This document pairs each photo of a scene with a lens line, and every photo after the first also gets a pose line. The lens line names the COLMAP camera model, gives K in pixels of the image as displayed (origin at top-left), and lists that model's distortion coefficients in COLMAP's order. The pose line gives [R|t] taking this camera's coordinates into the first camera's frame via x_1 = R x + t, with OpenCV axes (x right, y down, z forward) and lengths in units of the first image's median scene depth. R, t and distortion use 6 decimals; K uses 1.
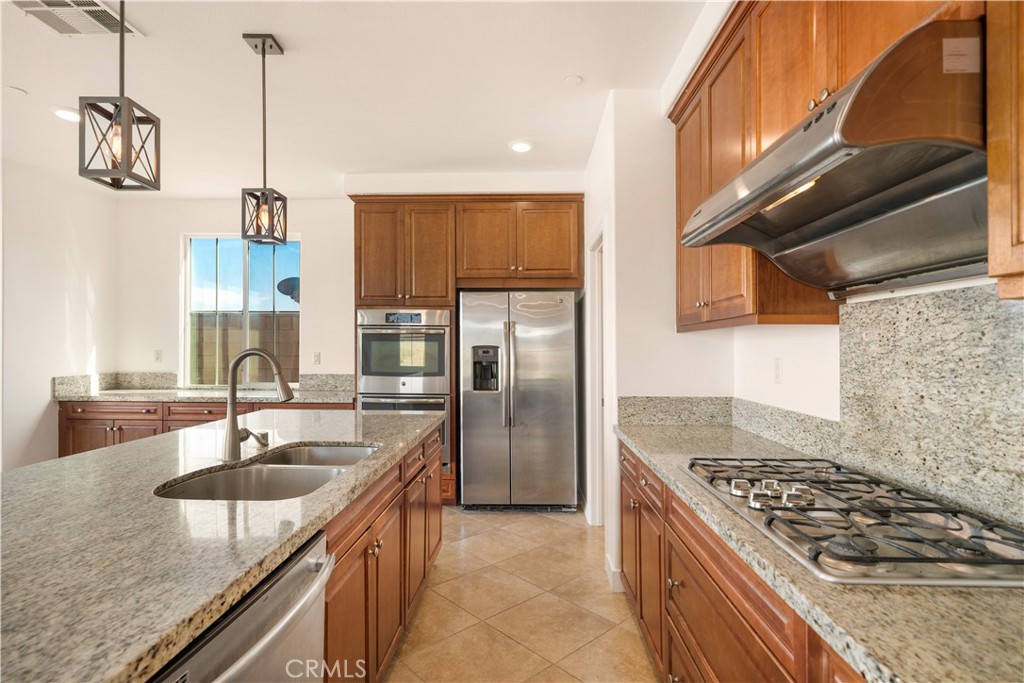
lens RADIAL K [[502.0, 0, 512.0], [0, 502.0, 341.5], [0, 0, 1]] dist [0.000771, -0.000505]
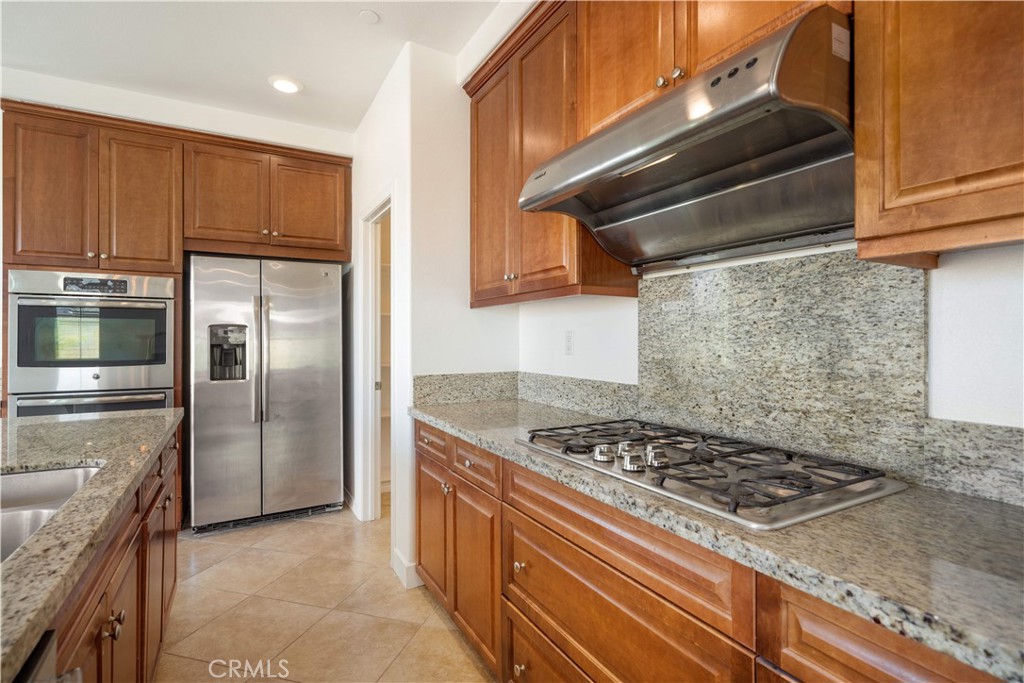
lens RADIAL K [[491.3, 0, 510.9], [0, 491.3, 328.2], [0, 0, 1]] dist [0.000956, -0.000035]
pose [[0.860174, 0.002655, 0.509993, -0.132413], [-0.000968, 0.999993, -0.003573, 0.034375], [-0.509999, 0.002580, 0.860171, 0.180906]]
